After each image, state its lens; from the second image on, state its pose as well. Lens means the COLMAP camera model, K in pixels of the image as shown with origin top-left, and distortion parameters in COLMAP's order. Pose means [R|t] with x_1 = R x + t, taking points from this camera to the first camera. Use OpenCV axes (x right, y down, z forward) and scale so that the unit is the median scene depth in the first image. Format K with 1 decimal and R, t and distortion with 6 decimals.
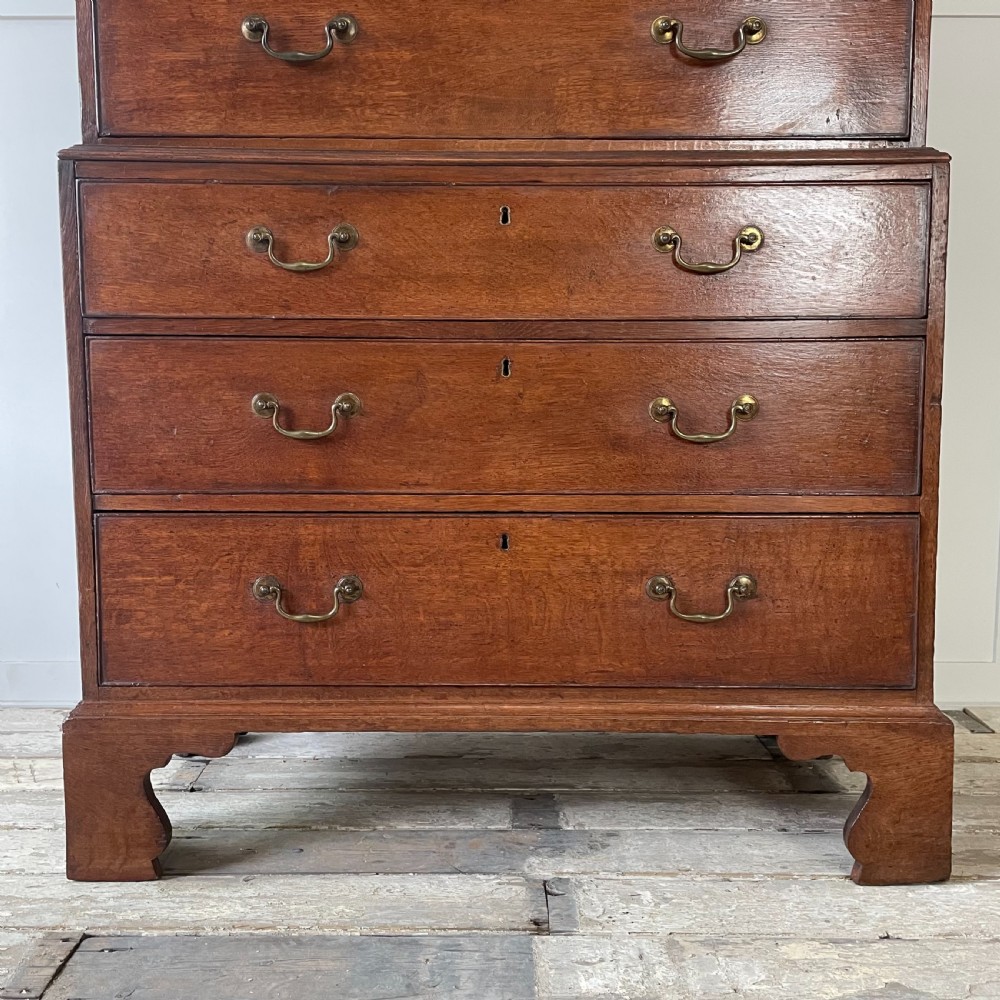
lens RADIAL K [[1025.6, 0, 495.9], [0, 1025.6, 475.8], [0, 0, 1]] dist [0.052635, 0.000000]
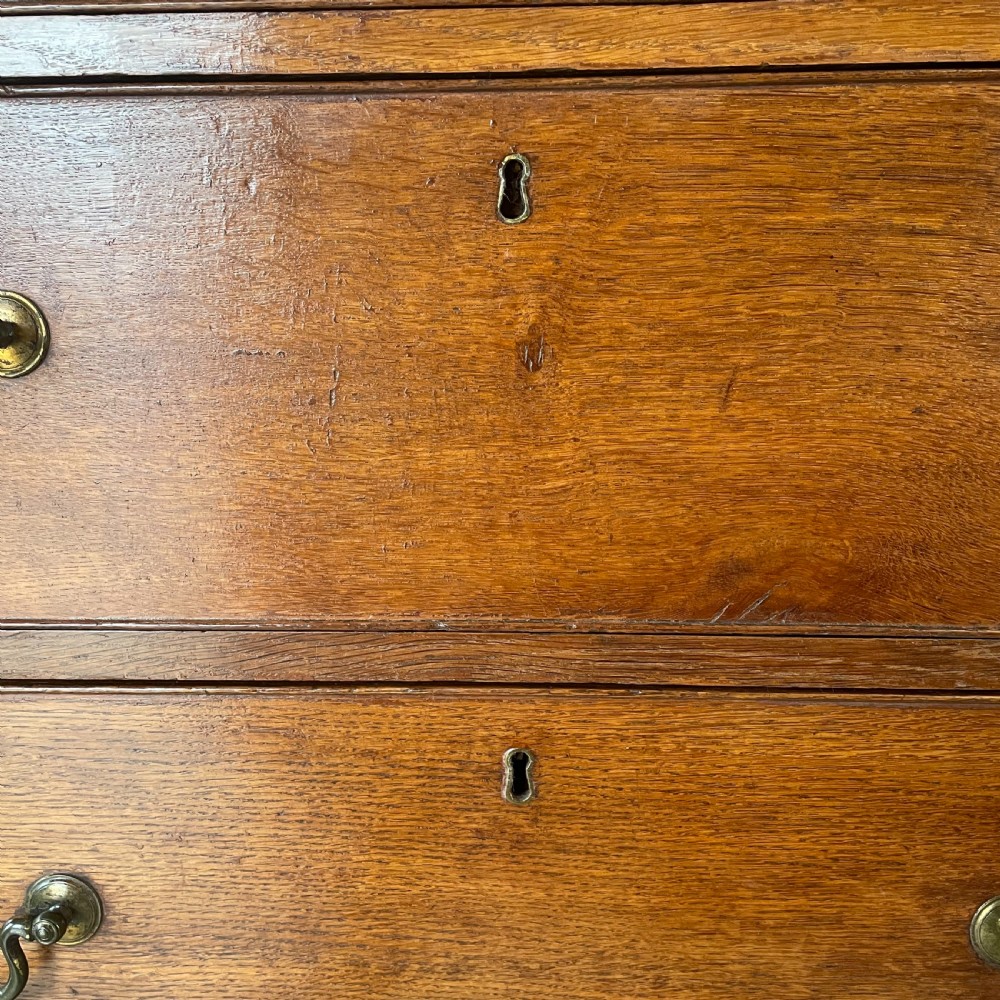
lens RADIAL K [[1025.6, 0, 509.2], [0, 1025.6, 490.2], [0, 0, 1]] dist [0.052635, 0.000000]
pose [[0.998710, -0.002831, -0.050691, 0.019362], [0.007616, 0.995500, 0.094451, -0.586675], [0.050195, -0.094715, 0.994238, 0.658578]]
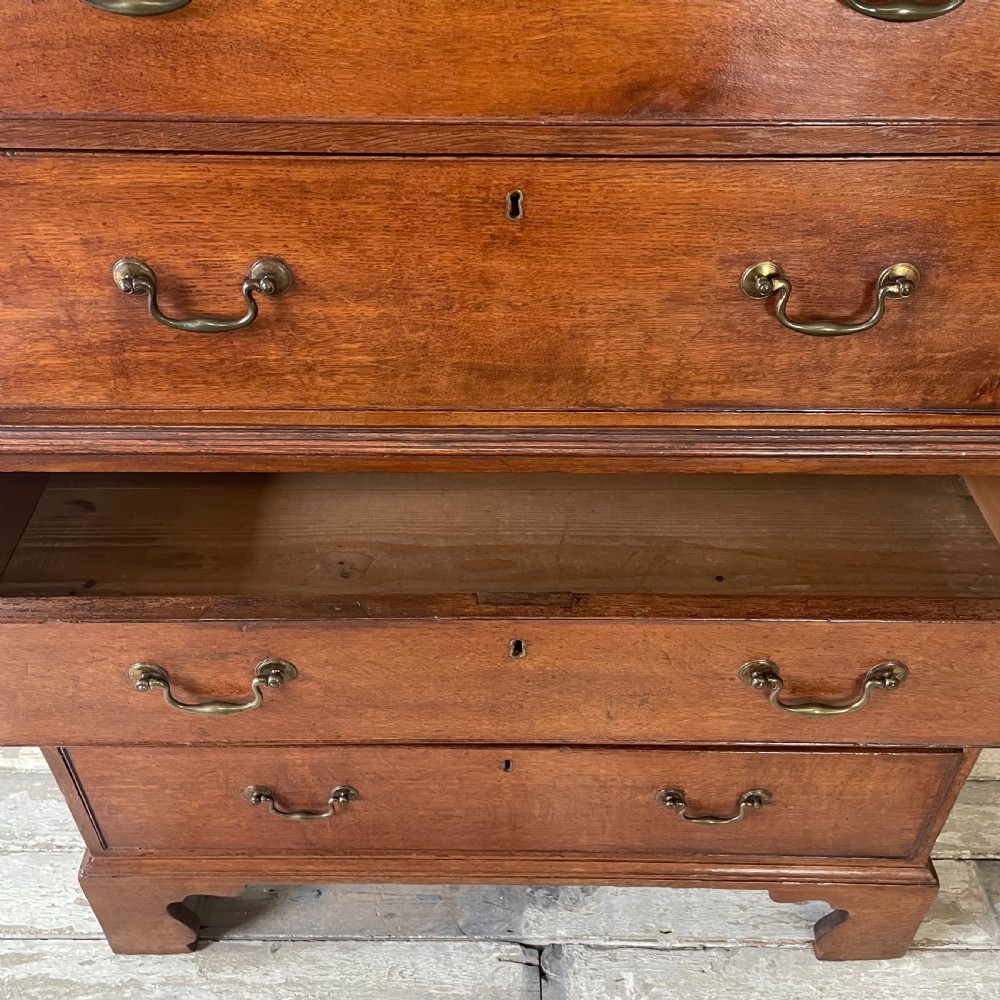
lens RADIAL K [[1025.6, 0, 488.6], [0, 1025.6, 497.3], [0, 0, 1]] dist [0.052635, 0.000000]
pose [[0.999999, 0.000333, 0.001358, -0.009982], [-0.001059, 0.814170, 0.580625, -0.677911], [-0.000912, -0.580626, 0.814170, 0.381473]]
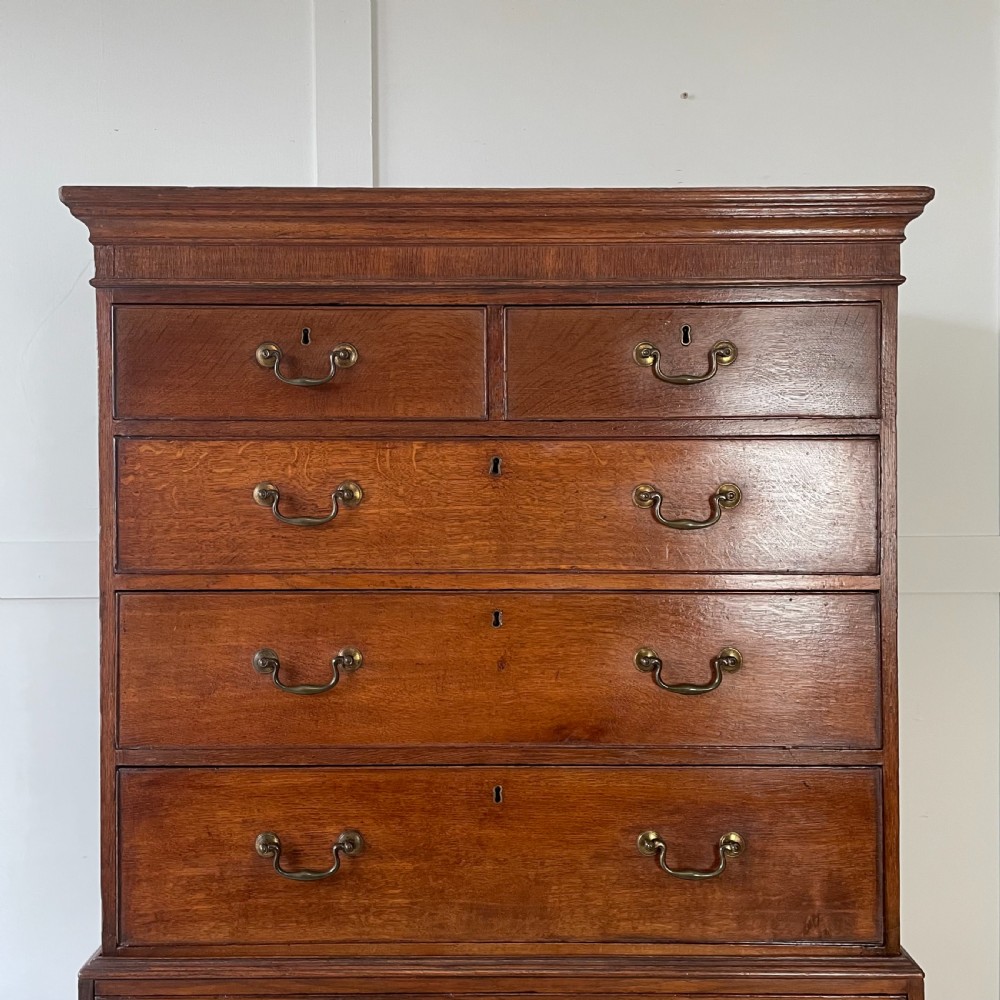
lens RADIAL K [[1025.6, 0, 477.9], [0, 1025.6, 506.4], [0, 0, 1]] dist [0.052635, 0.000000]
pose [[0.999980, -0.006305, -0.000539, -0.011563], [0.006223, 0.995328, -0.096353, -0.657392], [0.001144, 0.096347, 0.995347, -0.094840]]
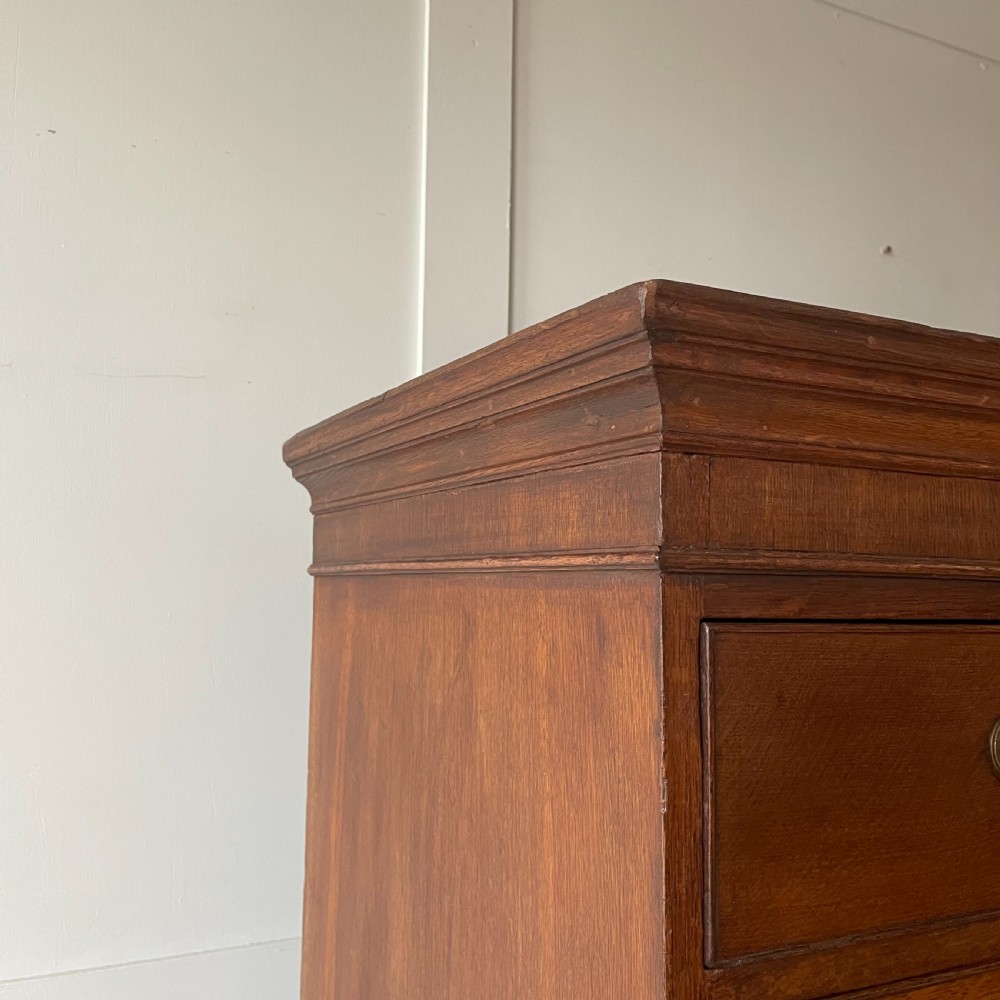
lens RADIAL K [[1025.6, 0, 499.2], [0, 1025.6, 500.8], [0, 0, 1]] dist [0.052635, 0.000000]
pose [[0.884395, 0.047422, 0.464324, -0.606453], [0.036707, 0.984677, -0.170480, -0.943401], [-0.465294, 0.167815, 0.869103, 0.630348]]
